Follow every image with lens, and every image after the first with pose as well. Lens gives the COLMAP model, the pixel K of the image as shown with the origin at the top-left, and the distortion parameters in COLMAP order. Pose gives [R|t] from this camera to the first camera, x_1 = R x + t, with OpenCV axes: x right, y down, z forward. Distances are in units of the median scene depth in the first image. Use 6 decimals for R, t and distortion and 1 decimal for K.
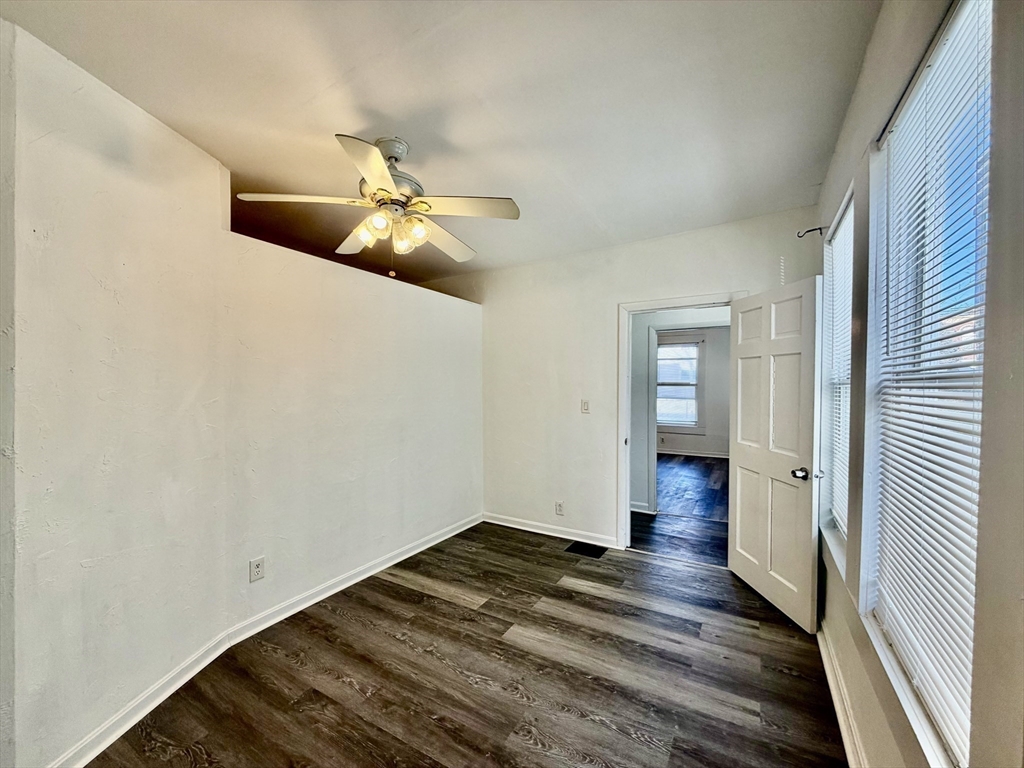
lens RADIAL K [[408.3, 0, 509.0], [0, 408.3, 383.6], [0, 0, 1]] dist [-0.000165, 0.000021]
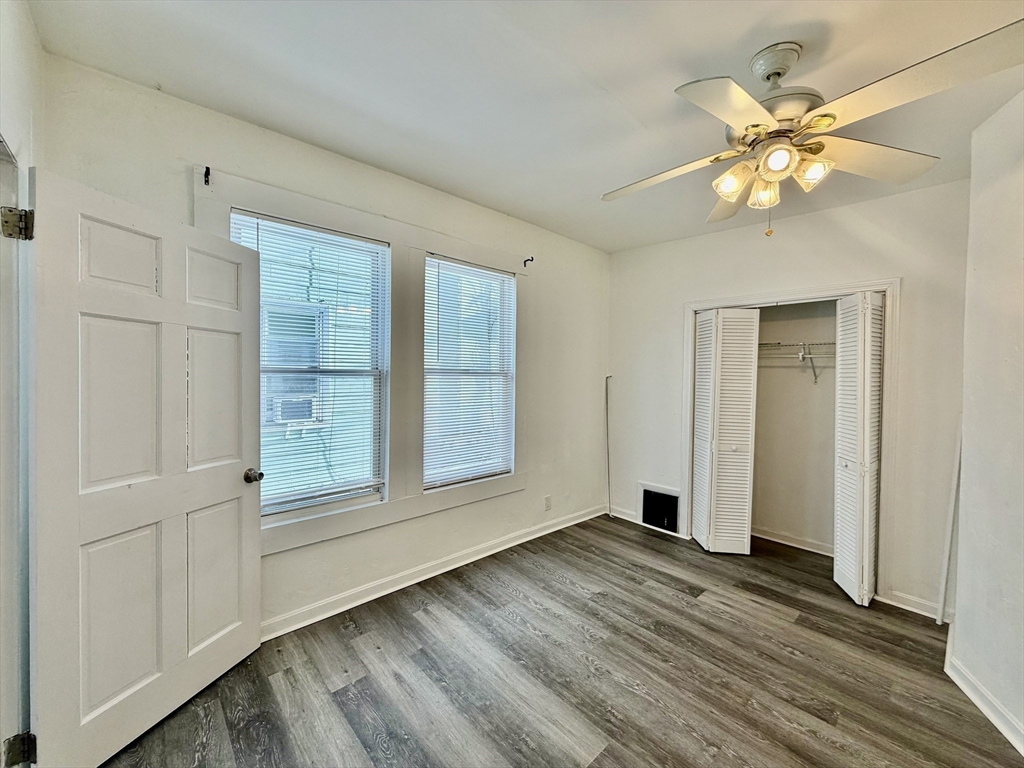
lens RADIAL K [[408.3, 0, 509.0], [0, 408.3, 383.6], [0, 0, 1]] dist [-0.000165, 0.000021]
pose [[-0.957524, -0.018309, 0.287773, -0.049894], [-0.013572, 0.999738, 0.018447, 0.003130], [-0.288035, 0.013758, -0.957521, 1.892485]]
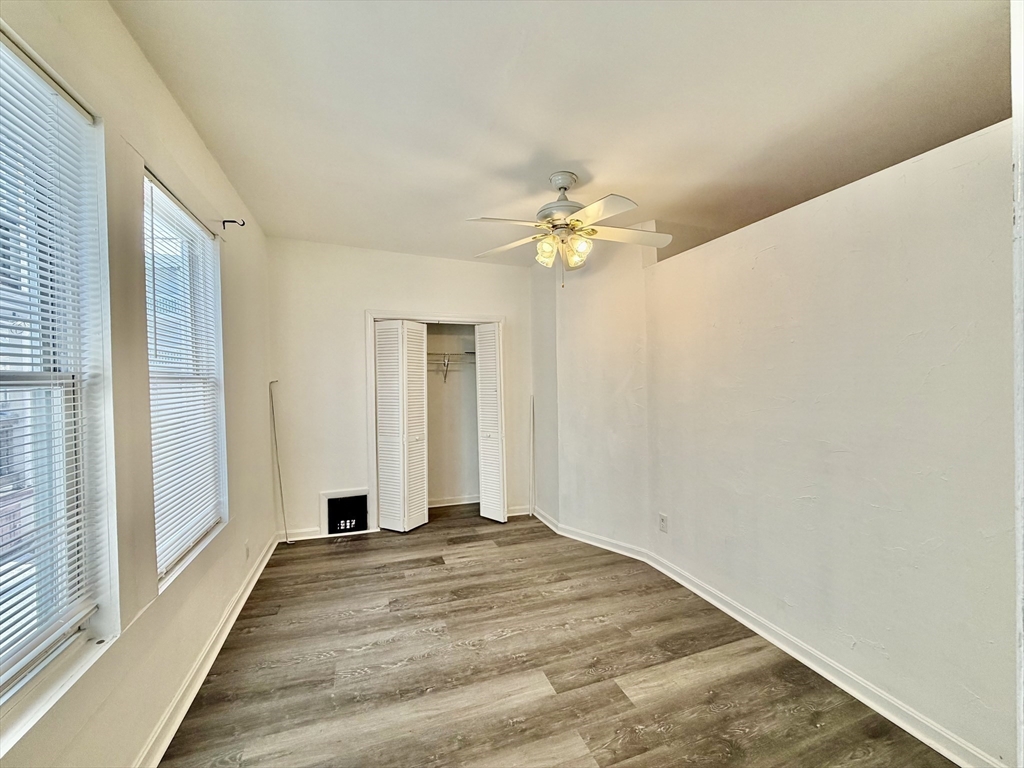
lens RADIAL K [[408.3, 0, 509.0], [0, 408.3, 383.6], [0, 0, 1]] dist [-0.000165, 0.000021]
pose [[-0.640155, 0.014539, -0.768109, 0.755437], [0.013638, 0.999878, 0.007560, 0.009161], [0.768125, -0.005636, -0.640275, 1.669515]]
